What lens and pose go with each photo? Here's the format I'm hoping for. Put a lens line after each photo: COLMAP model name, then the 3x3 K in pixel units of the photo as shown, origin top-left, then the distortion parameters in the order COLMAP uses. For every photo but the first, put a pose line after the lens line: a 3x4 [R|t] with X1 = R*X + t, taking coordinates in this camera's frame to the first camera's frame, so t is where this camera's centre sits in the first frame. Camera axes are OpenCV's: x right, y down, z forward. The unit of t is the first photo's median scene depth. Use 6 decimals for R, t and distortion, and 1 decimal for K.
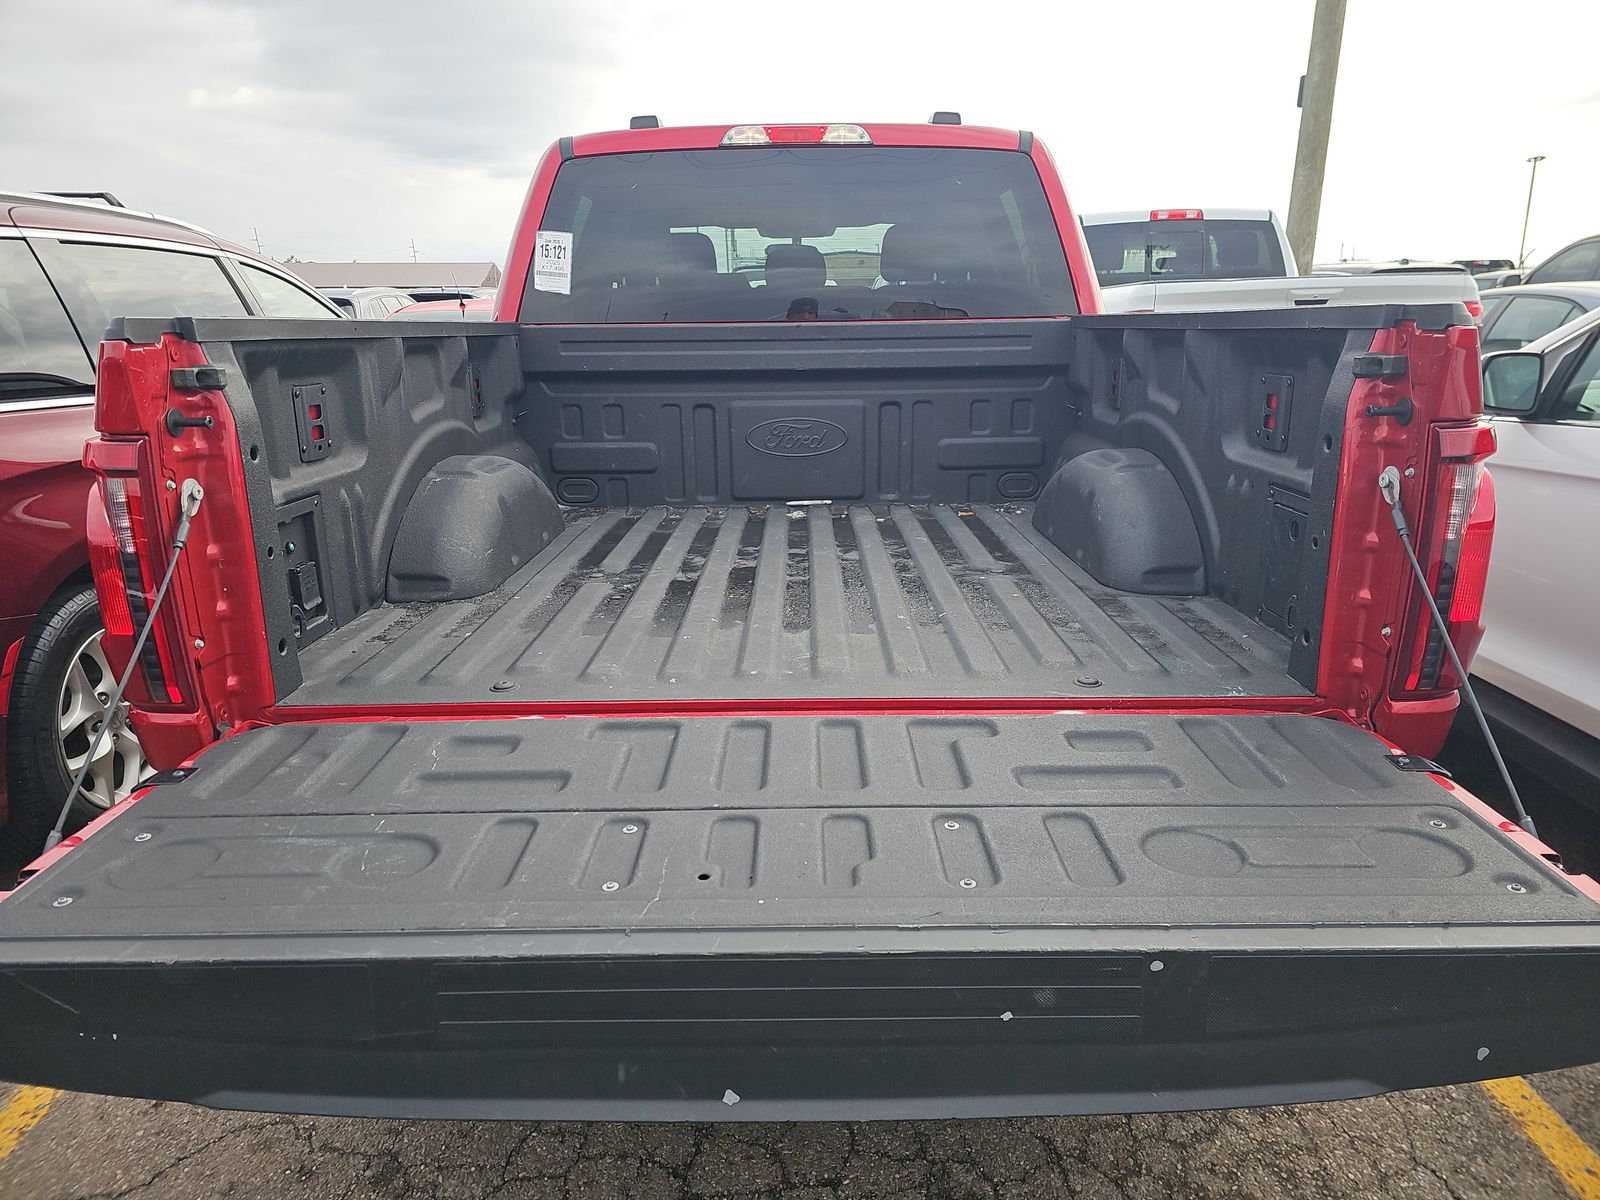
lens RADIAL K [[1054.8, 0, 809.2], [0, 1054.8, 586.6], [0, 0, 1]] dist [0.048909, -0.048644]
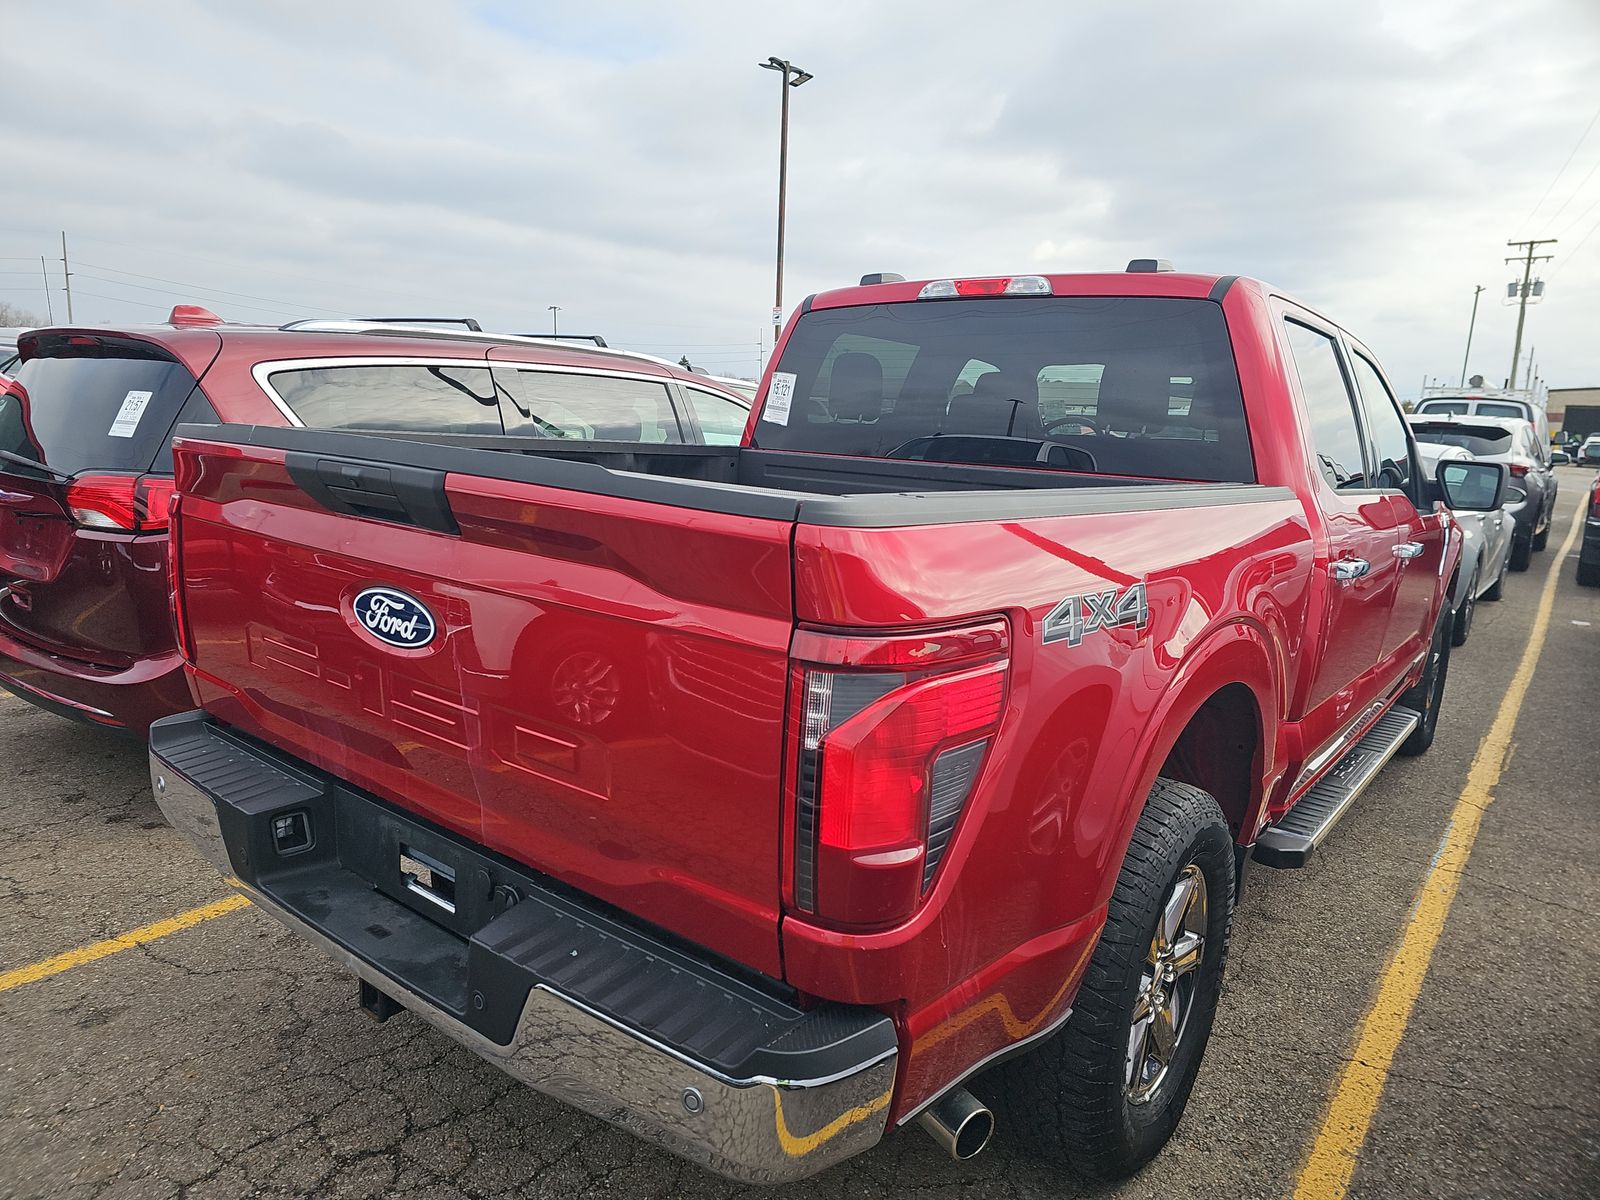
lens RADIAL K [[1050.6, 0, 777.5], [0, 1050.6, 604.6], [0, 0, 1]] dist [0.048551, -0.044502]
pose [[0.777315, 0.162308, -0.607814, 0.500081], [-0.216617, 0.976120, -0.016365, -0.064980], [0.590643, 0.144384, 0.793911, 0.113474]]
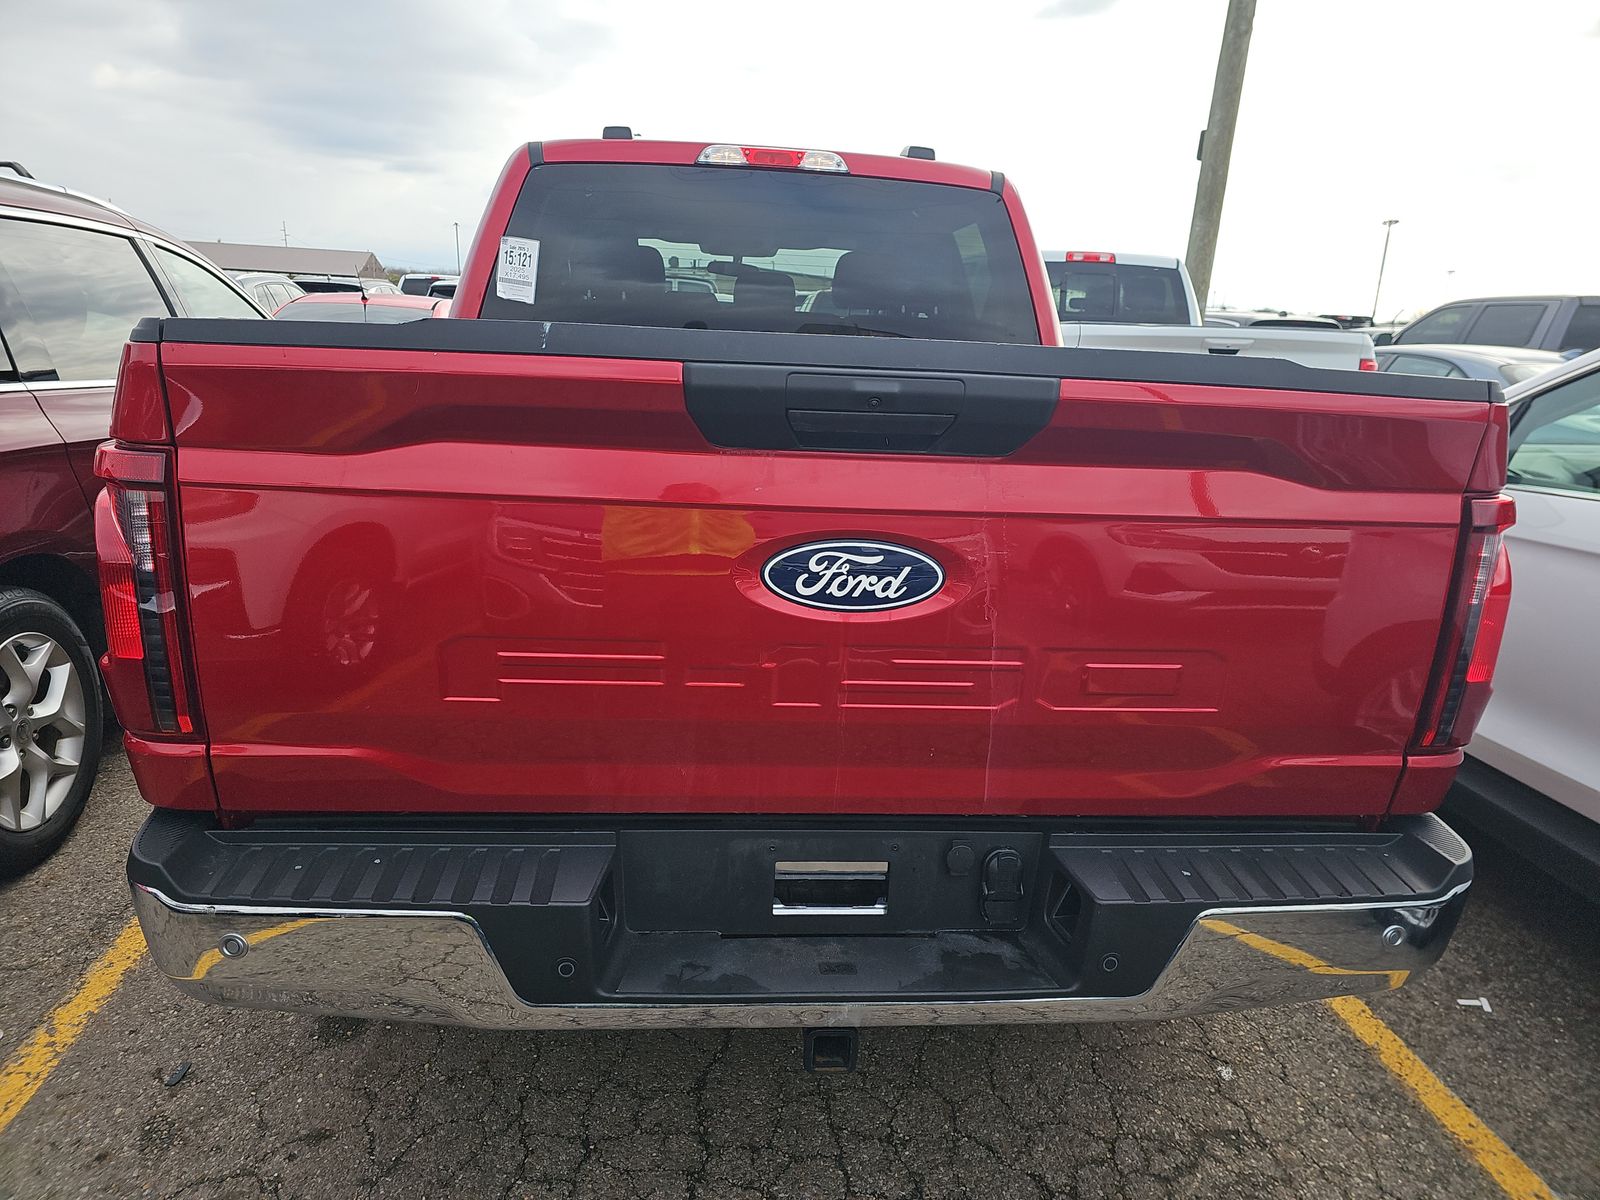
lens RADIAL K [[1058.0, 0, 800.0], [0, 1058.0, 600.0], [0, 0, 1]] dist [0.044745, -0.045966]
pose [[0.994032, 0.034192, 0.103588, -0.075957], [-0.033976, 0.999415, -0.003847, -0.009940], [-0.103659, 0.000304, 0.994613, 0.008993]]
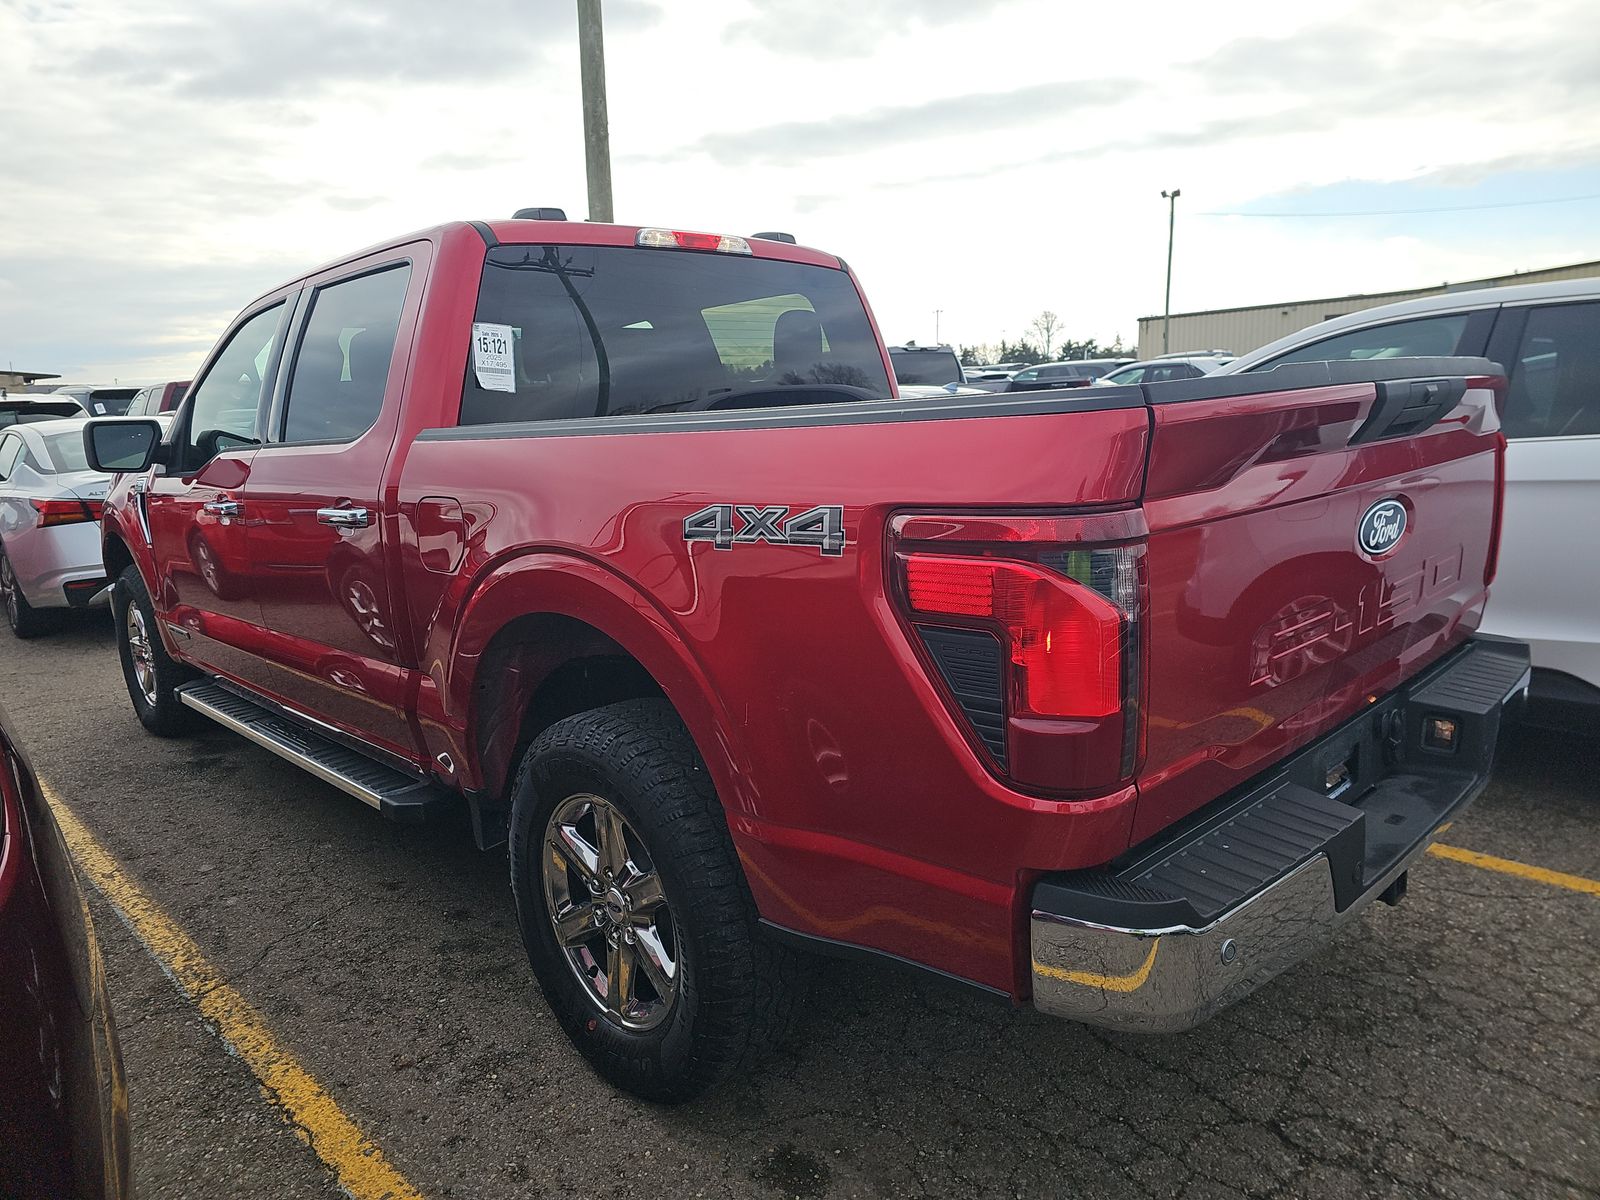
lens RADIAL K [[1079.7, 0, 801.0], [0, 1079.7, 591.9], [0, 0, 1]] dist [0.053865, -0.040097]
pose [[0.730511, -0.132748, 0.669875, -0.689978], [0.204158, 0.978516, -0.028728, -0.037312], [-0.651670, 0.157747, 0.741918, 0.196484]]
